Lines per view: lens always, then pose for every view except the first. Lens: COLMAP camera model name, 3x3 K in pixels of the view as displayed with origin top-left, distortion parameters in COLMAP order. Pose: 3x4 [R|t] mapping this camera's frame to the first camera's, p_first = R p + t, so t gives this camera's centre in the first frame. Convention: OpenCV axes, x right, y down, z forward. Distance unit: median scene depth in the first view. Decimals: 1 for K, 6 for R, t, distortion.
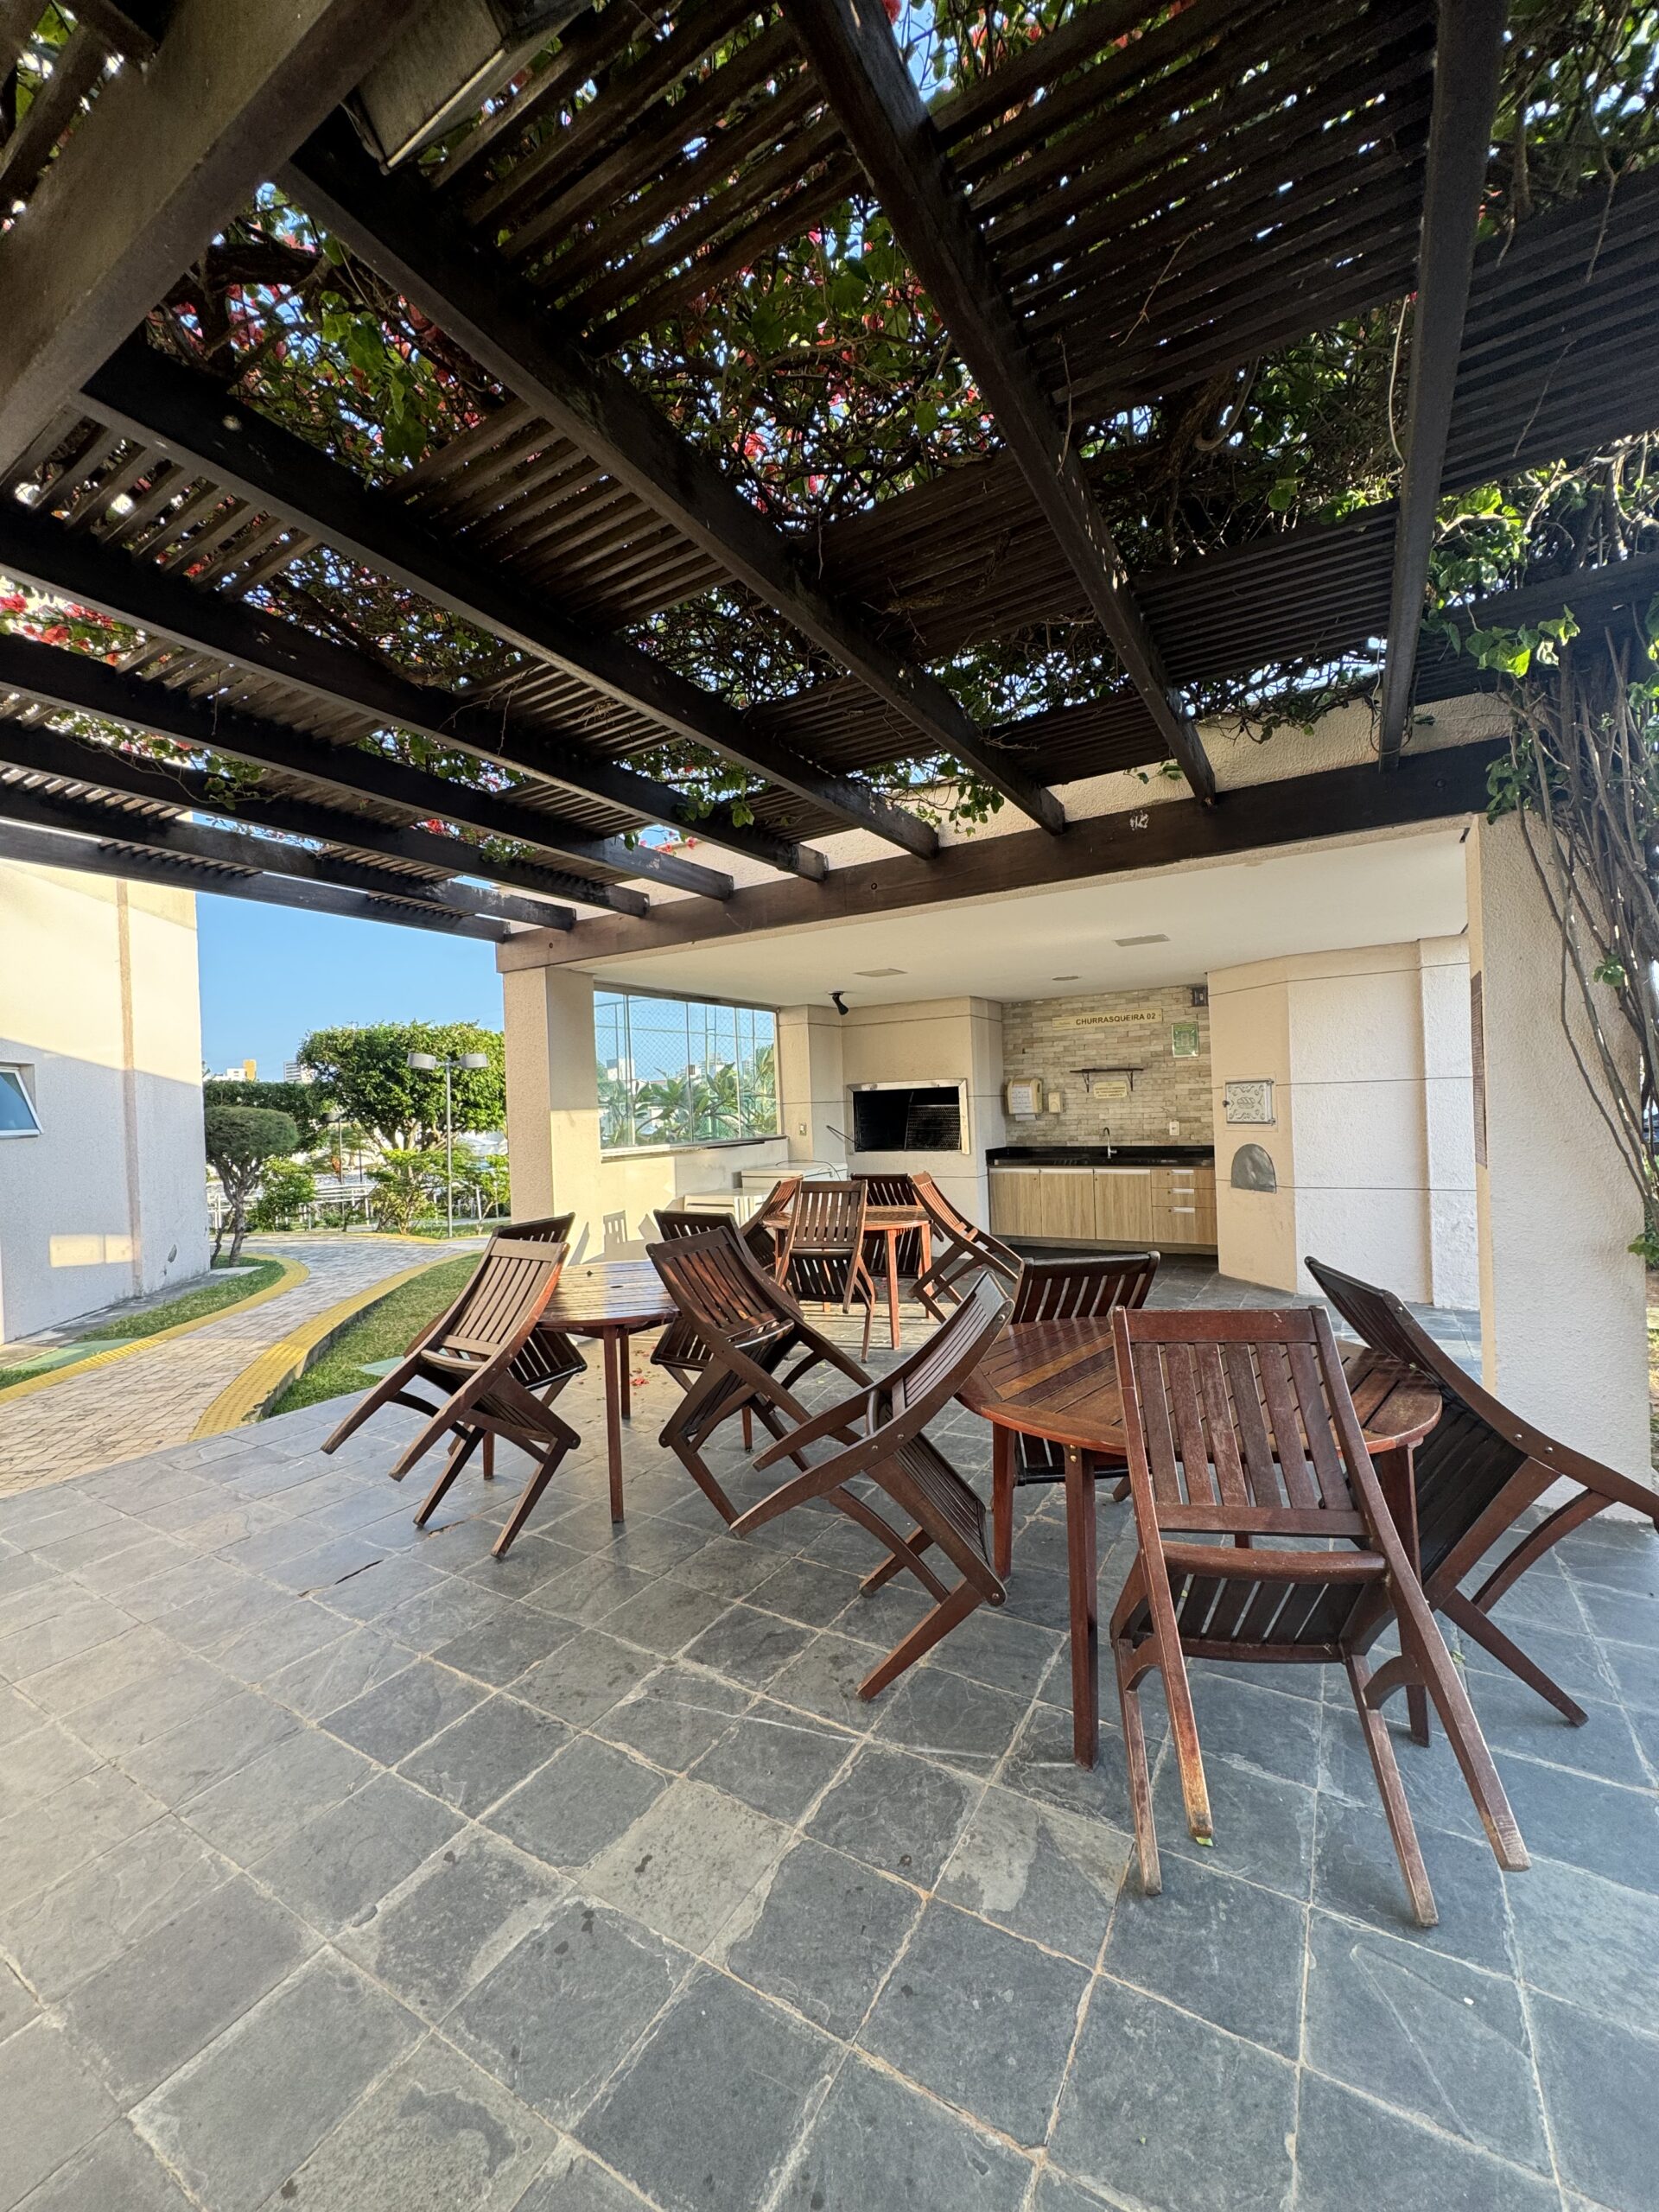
lens RADIAL K [[883.4, 0, 826.4], [0, 883.4, 1106.3], [0, 0, 1]] dist [-0.001903, 0.000465]
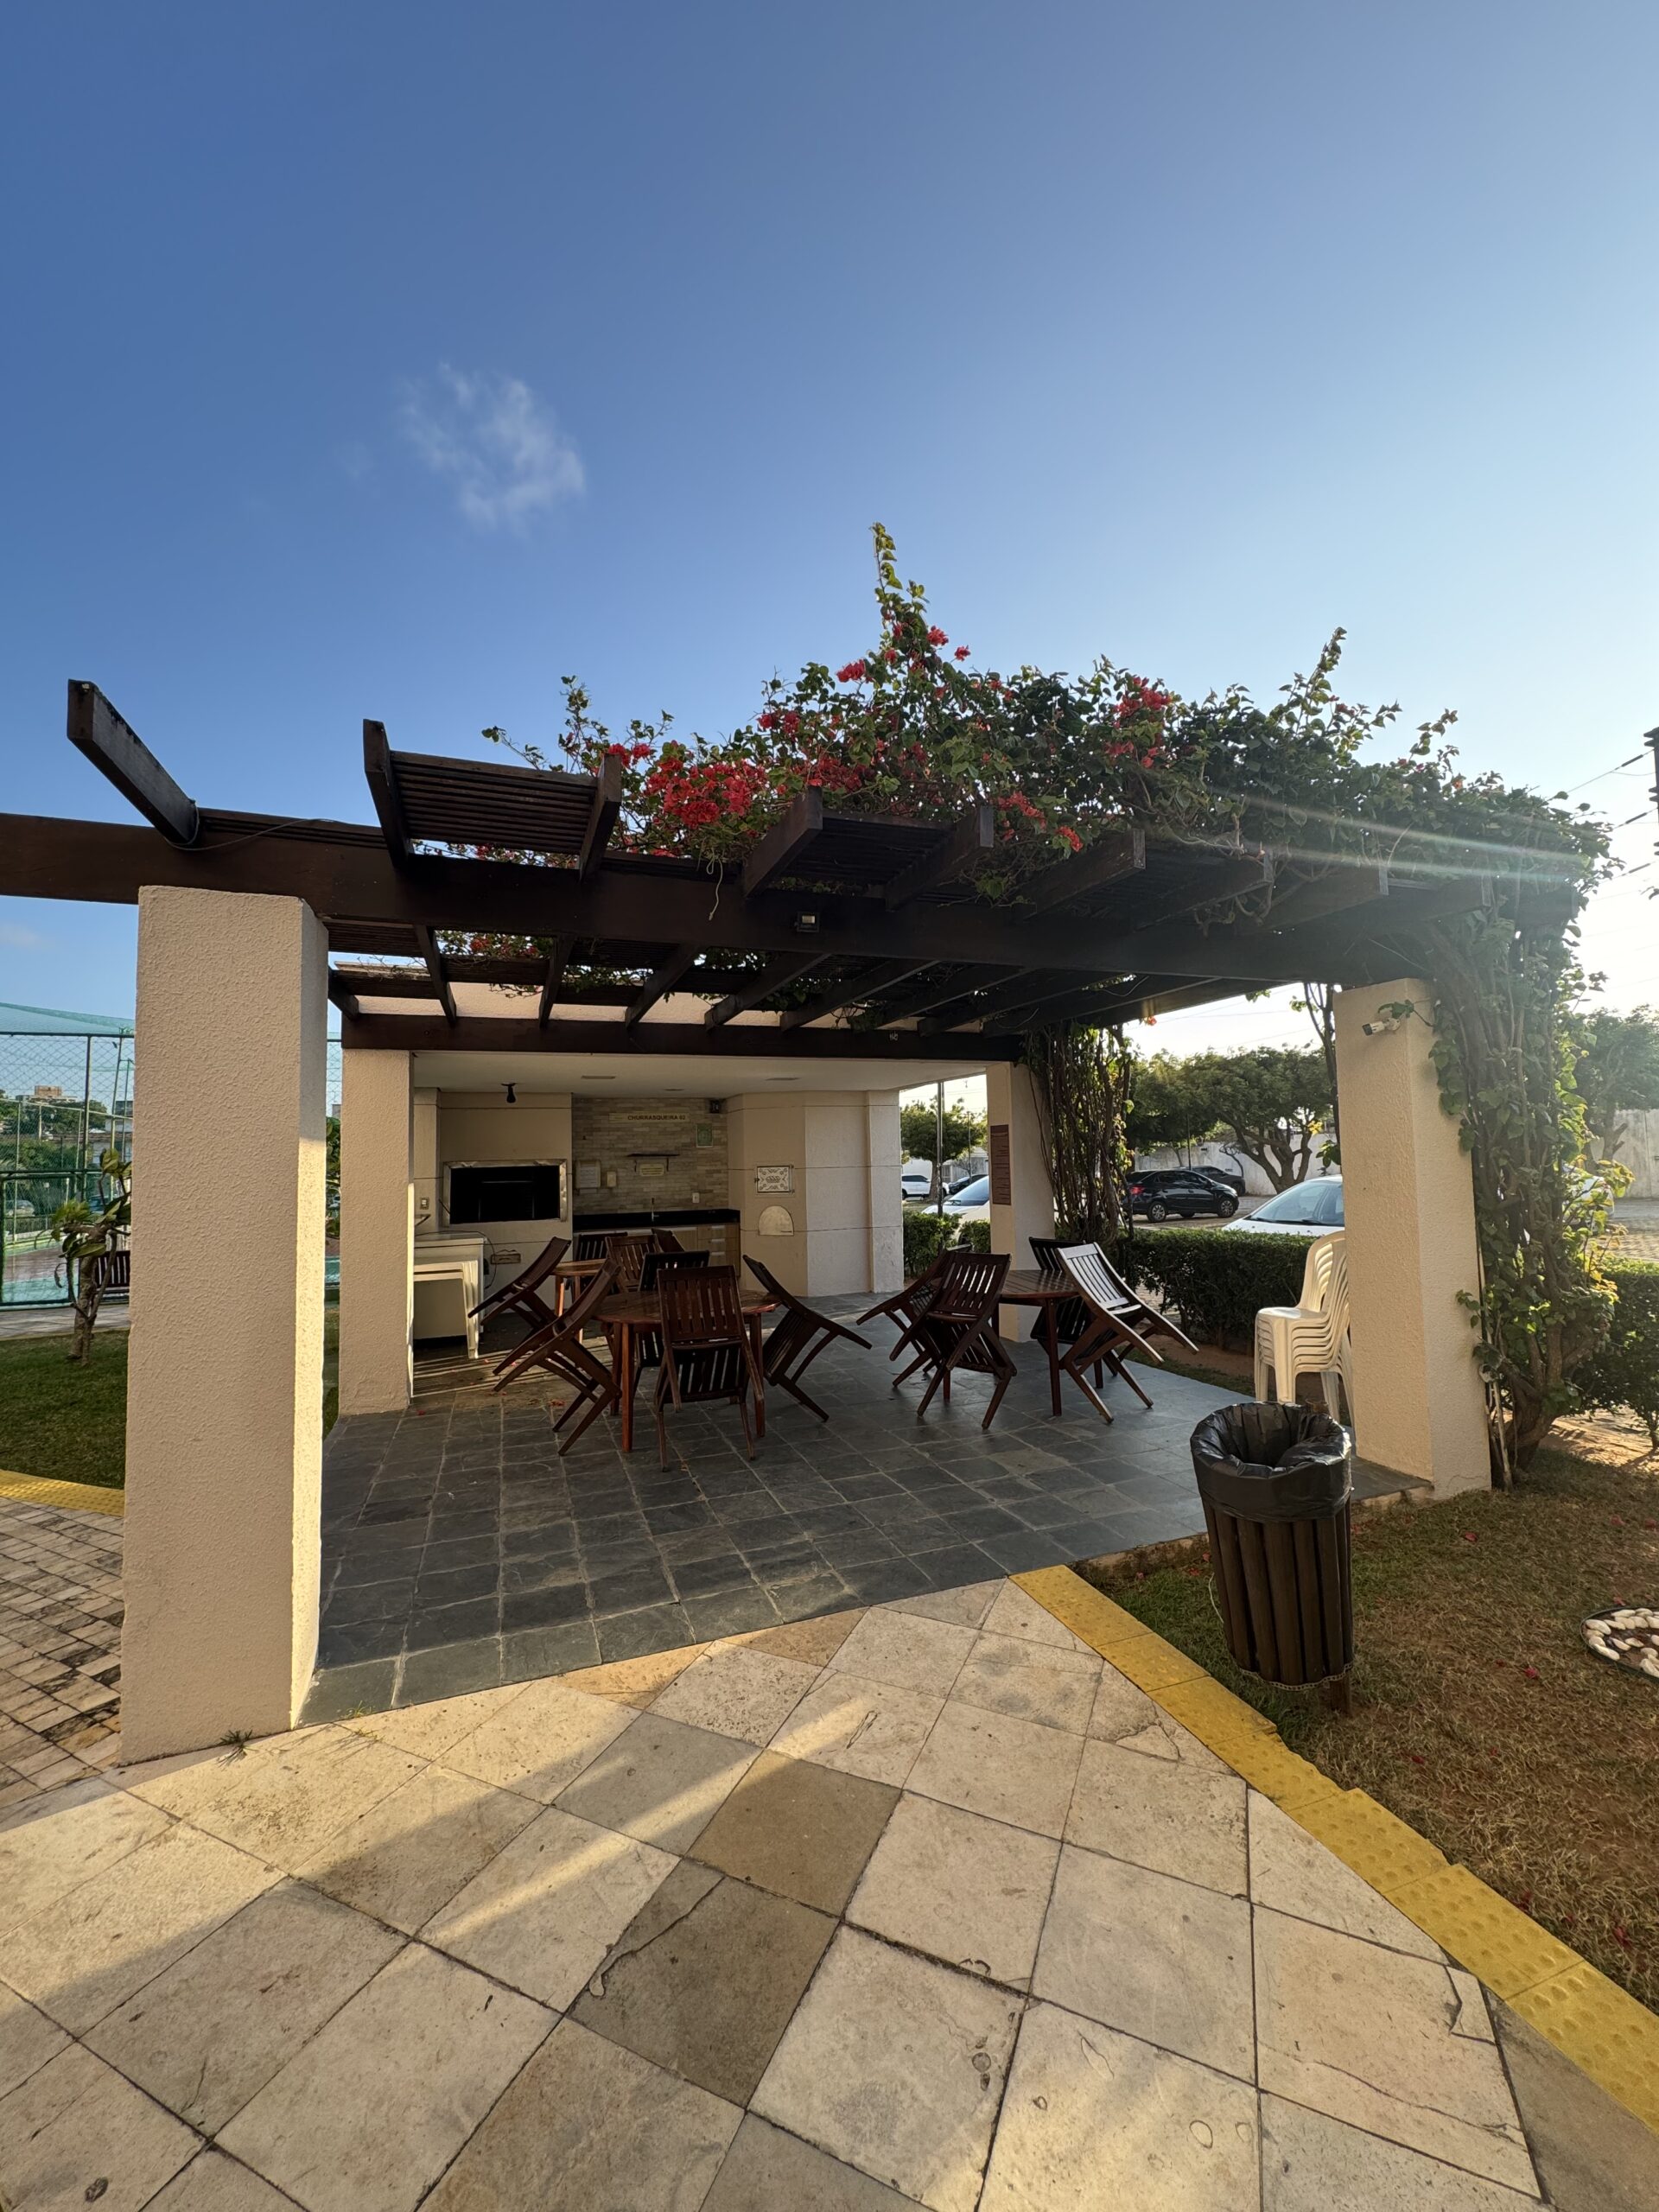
lens RADIAL K [[883.4, 0, 831.0], [0, 883.4, 1105.6], [0, 0, 1]] dist [-0.001903, 0.000465]
pose [[0.618041, 0.072263, 0.782818, -0.576597], [0.000104, 0.995759, -0.092002, 0.007725], [-0.786146, 0.056942, 0.615412, -0.049355]]
